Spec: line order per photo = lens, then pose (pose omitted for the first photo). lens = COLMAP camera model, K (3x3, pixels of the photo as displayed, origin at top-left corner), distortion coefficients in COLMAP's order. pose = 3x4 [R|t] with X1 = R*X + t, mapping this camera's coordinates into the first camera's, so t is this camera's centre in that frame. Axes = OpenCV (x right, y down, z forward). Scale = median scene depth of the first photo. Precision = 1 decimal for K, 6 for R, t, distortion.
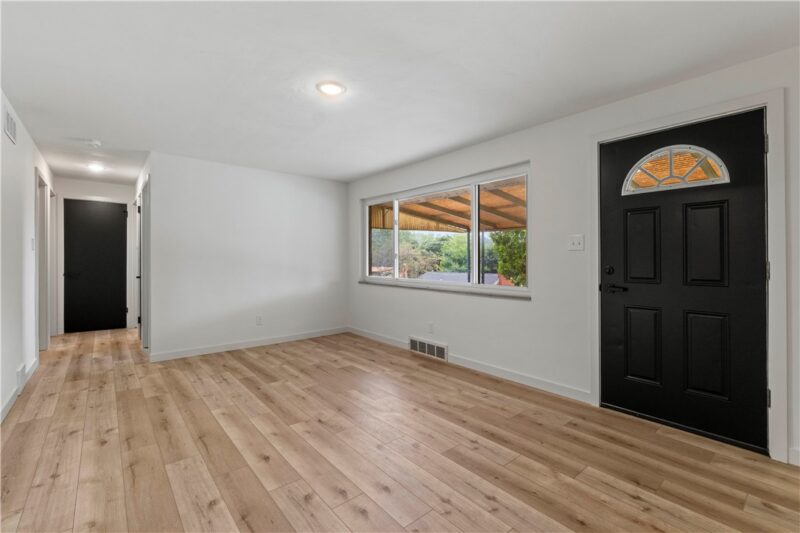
lens RADIAL K [[349.7, 0, 398.0], [0, 349.7, 261.0], [0, 0, 1]] dist [-0.004910, 0.000739]
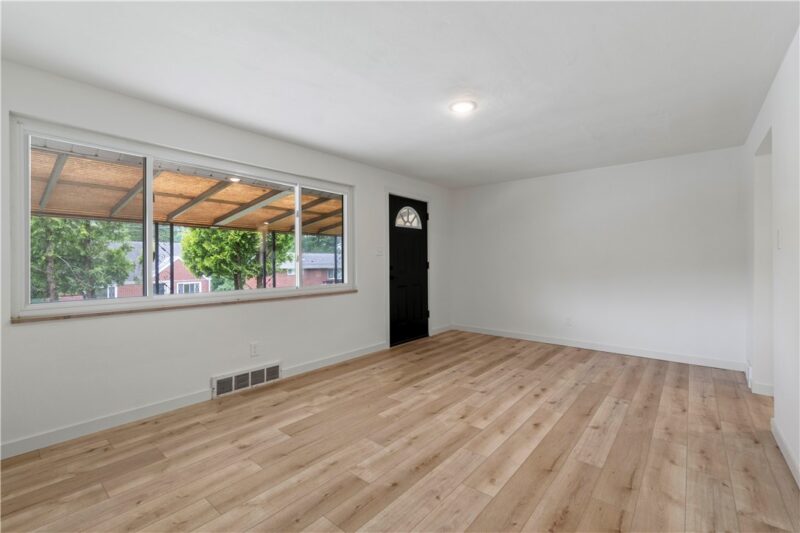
lens RADIAL K [[349.7, 0, 398.0], [0, 349.7, 261.0], [0, 0, 1]] dist [-0.004910, 0.000739]
pose [[-0.167881, -0.002780, 0.985803, -1.178967], [0.005099, 0.999980, 0.003689, -0.013256], [-0.985794, 0.005646, -0.167863, 1.319637]]
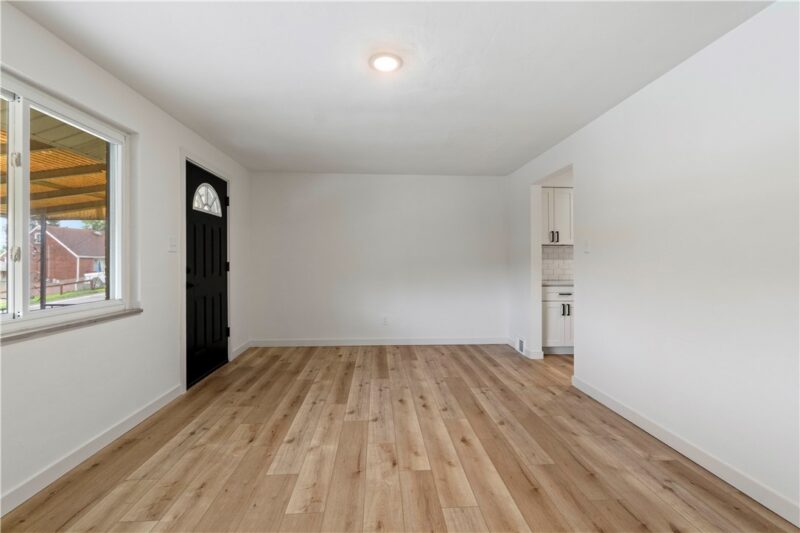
lens RADIAL K [[349.7, 0, 398.0], [0, 349.7, 261.0], [0, 0, 1]] dist [-0.004910, 0.000739]
pose [[-0.803376, -0.003679, 0.595461, -0.684620], [-0.001741, 0.999991, 0.003828, -0.011037], [-0.595470, 0.002039, -0.803375, 1.588432]]
